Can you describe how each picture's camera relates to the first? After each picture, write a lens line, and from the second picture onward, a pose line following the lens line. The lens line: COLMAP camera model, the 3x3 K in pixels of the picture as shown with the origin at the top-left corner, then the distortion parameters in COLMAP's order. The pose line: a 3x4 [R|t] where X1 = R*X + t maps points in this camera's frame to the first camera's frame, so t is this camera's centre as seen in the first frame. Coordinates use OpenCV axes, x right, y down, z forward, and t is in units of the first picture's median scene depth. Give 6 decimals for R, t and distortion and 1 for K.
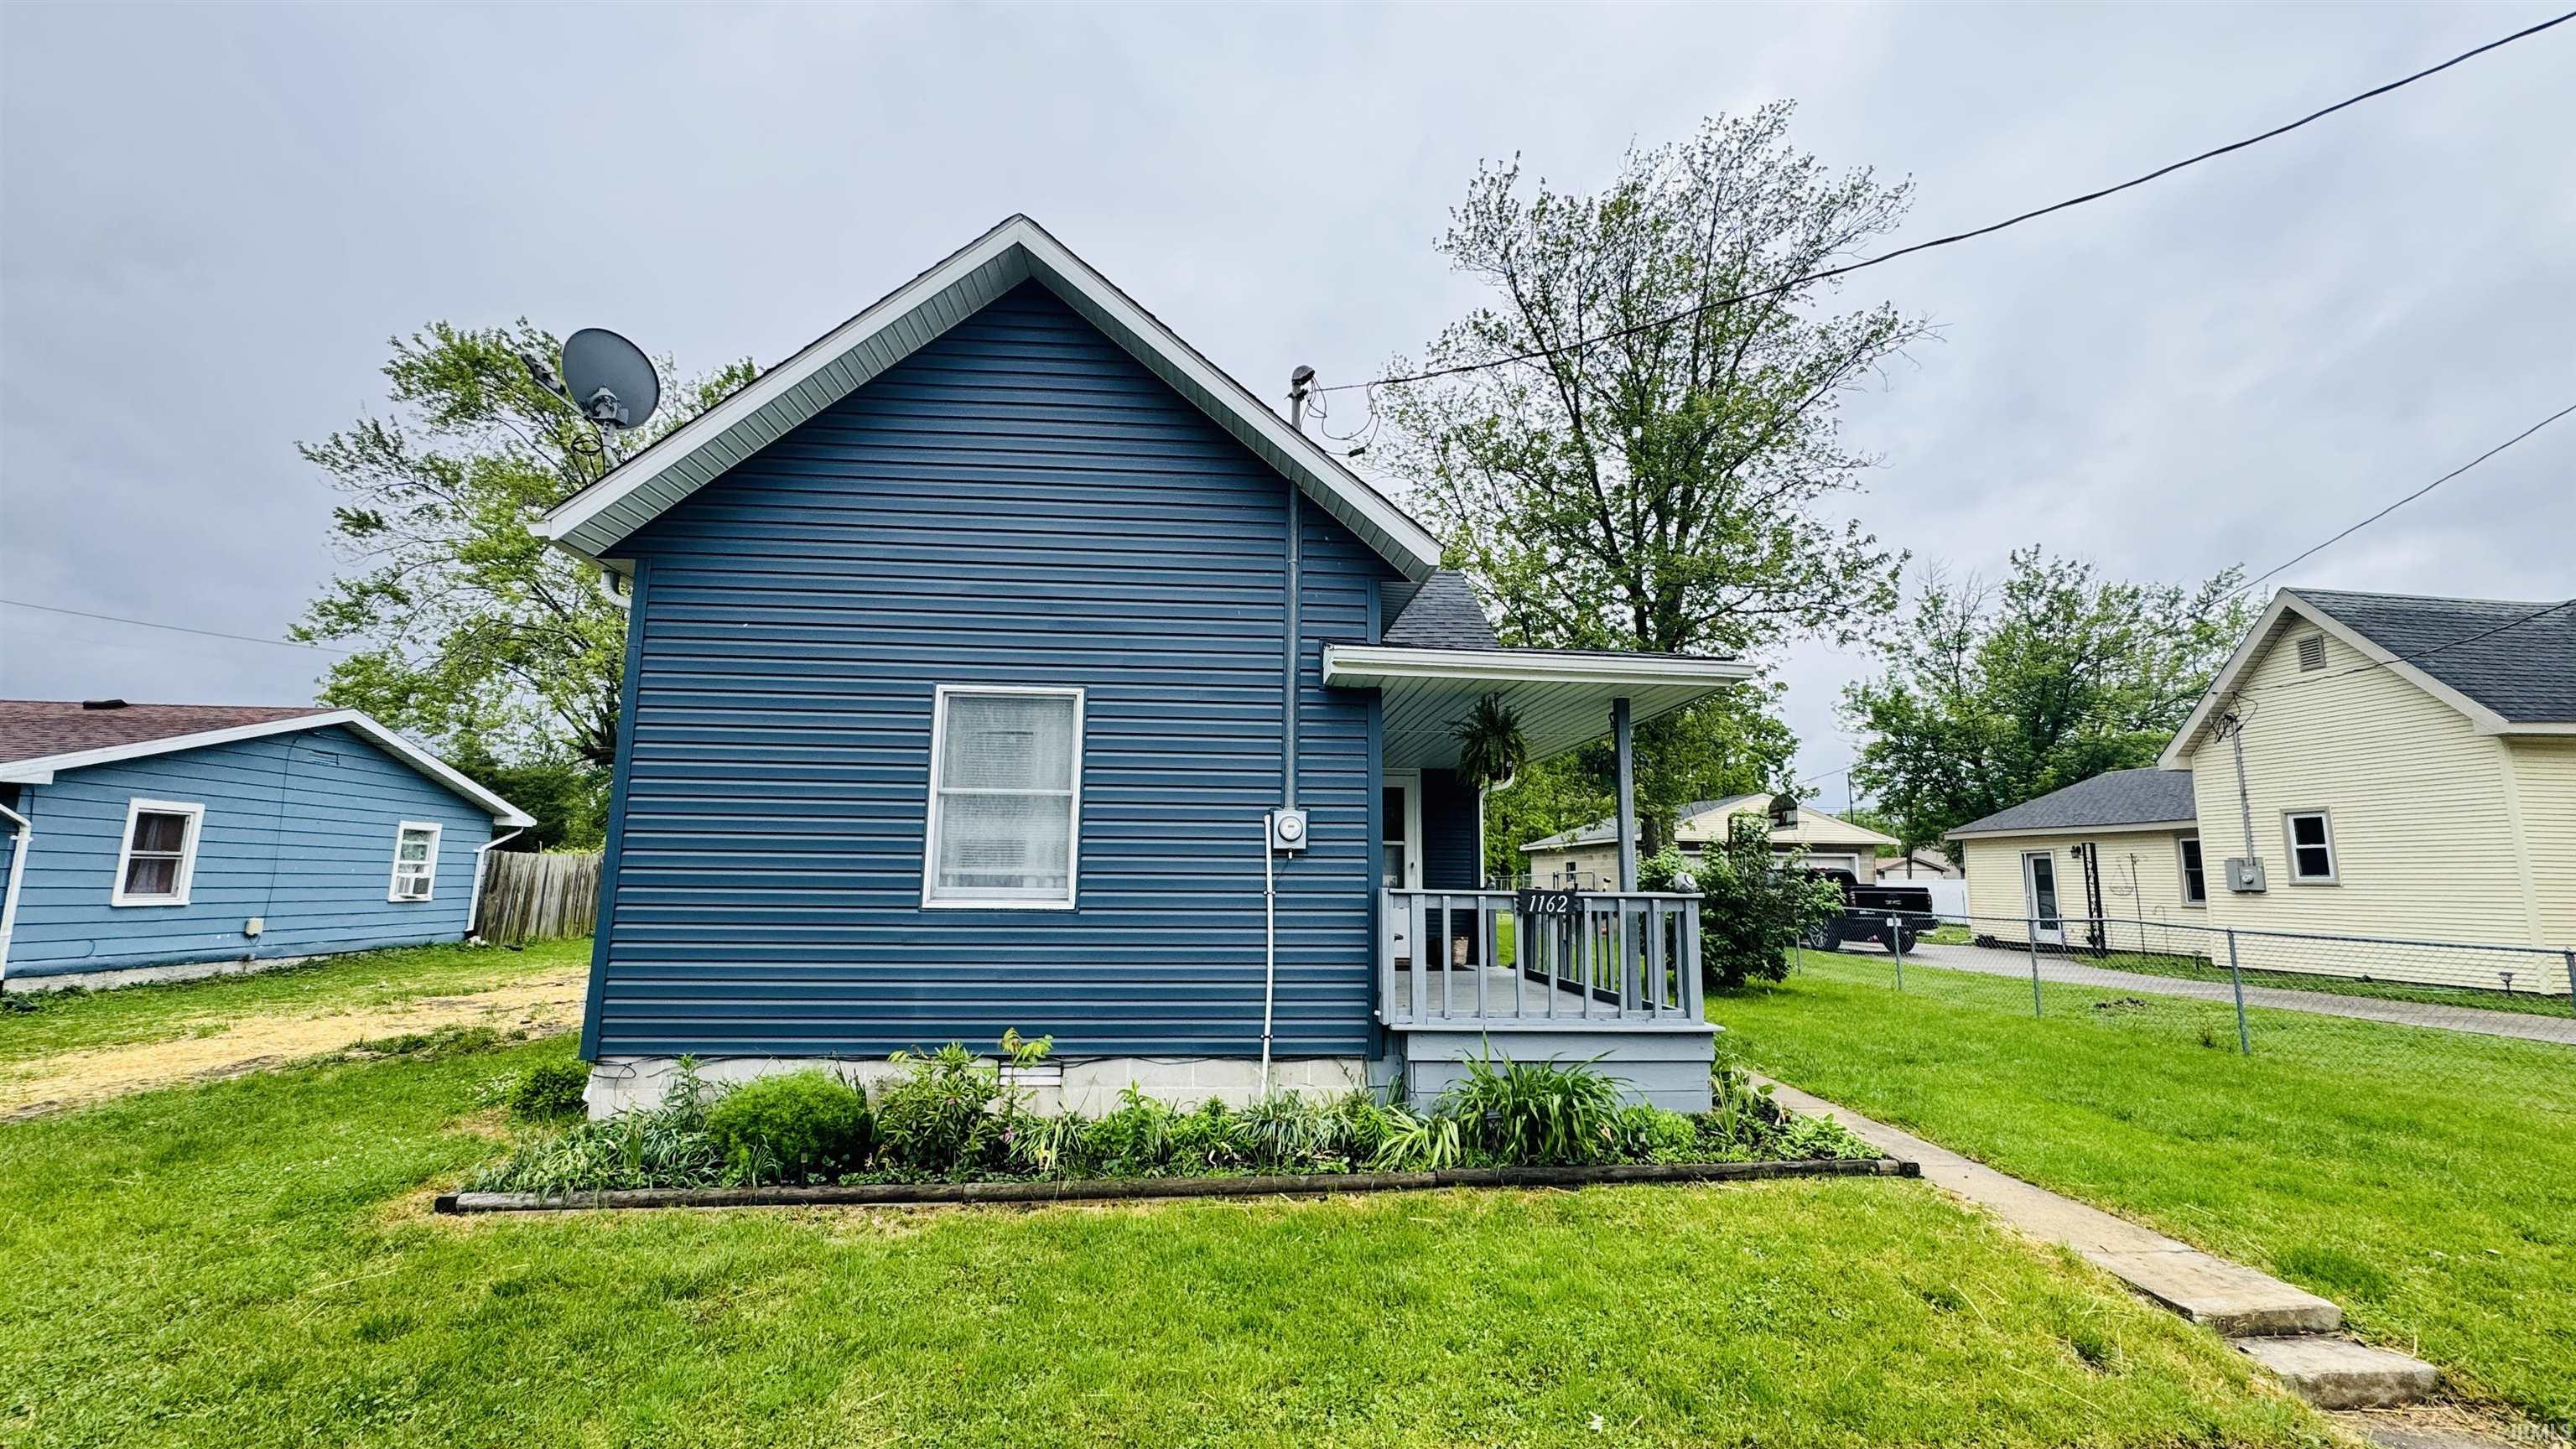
lens RADIAL K [[1028.0, 0, 1284.3], [0, 1028.0, 727.5], [0, 0, 1]] dist [-0.004679, 0.000161]
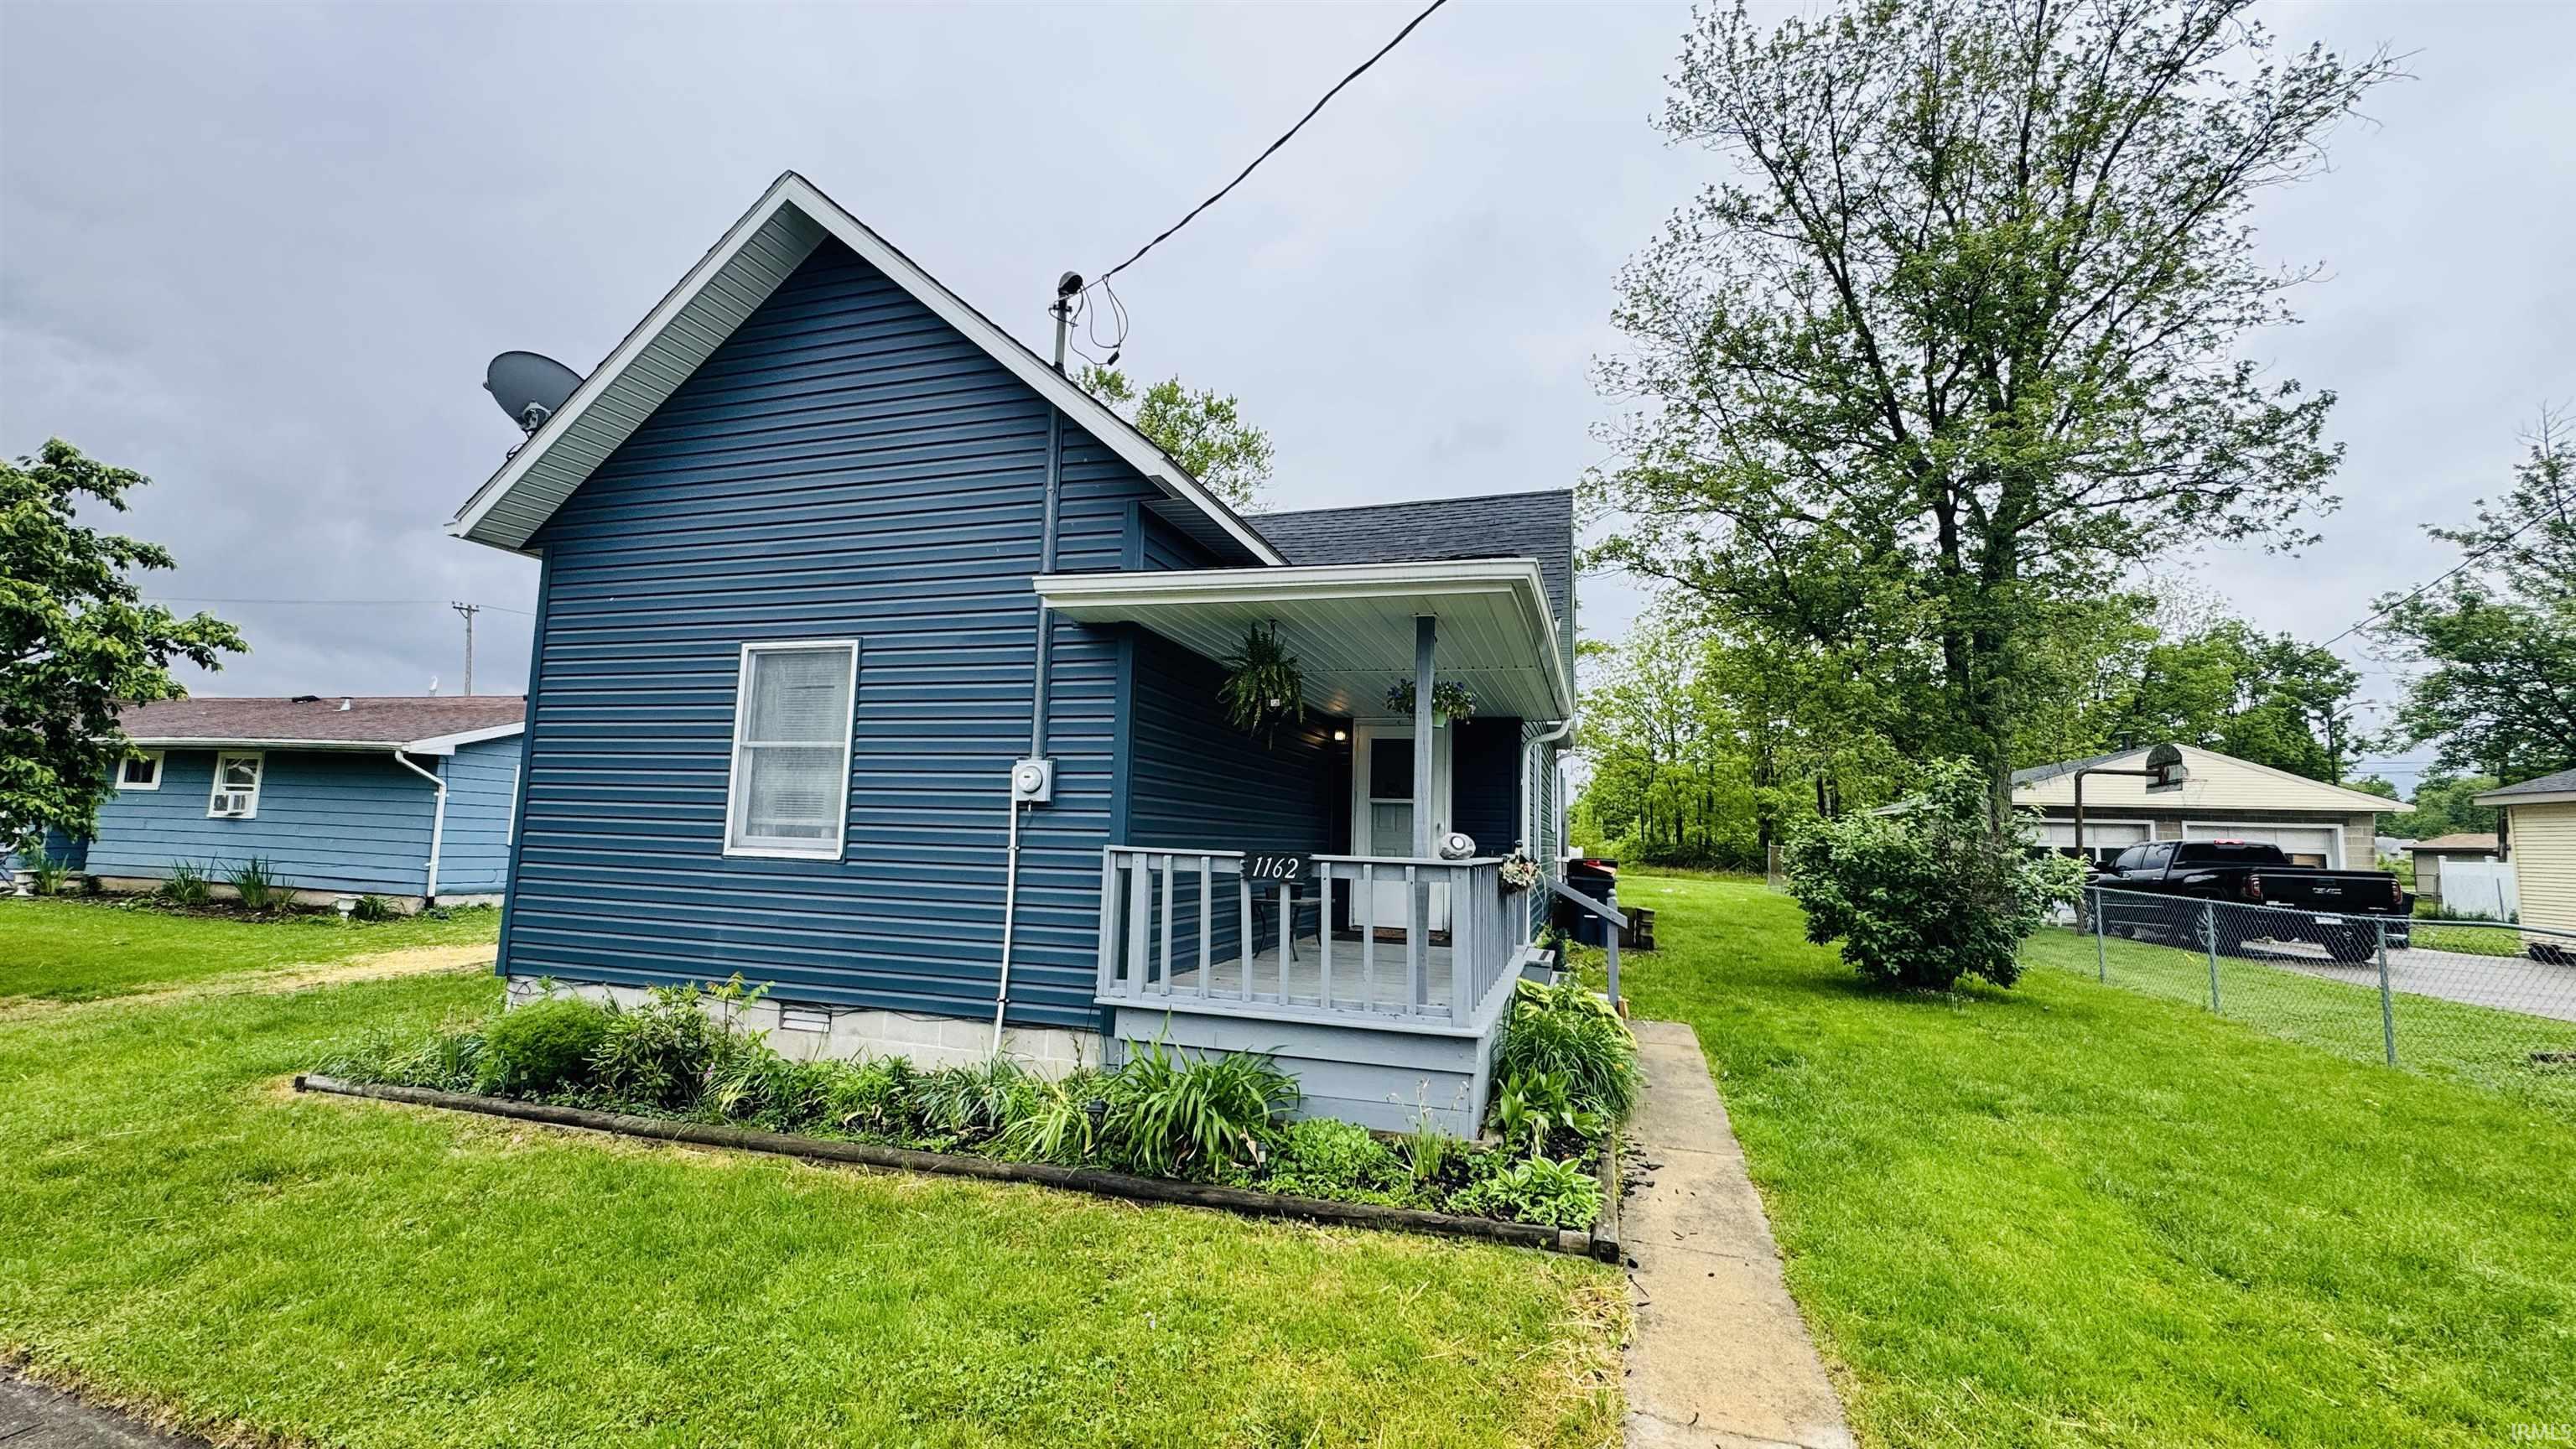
lens RADIAL K [[1026.5, 0, 1288.0], [0, 1026.5, 724.5], [0, 0, 1]] dist [-0.003723, 0.000026]
pose [[0.931145, -0.023484, -0.363891, 0.557557], [0.034794, 0.999093, 0.024555, 0.034318], [0.362985, -0.035525, 0.931118, 0.224780]]
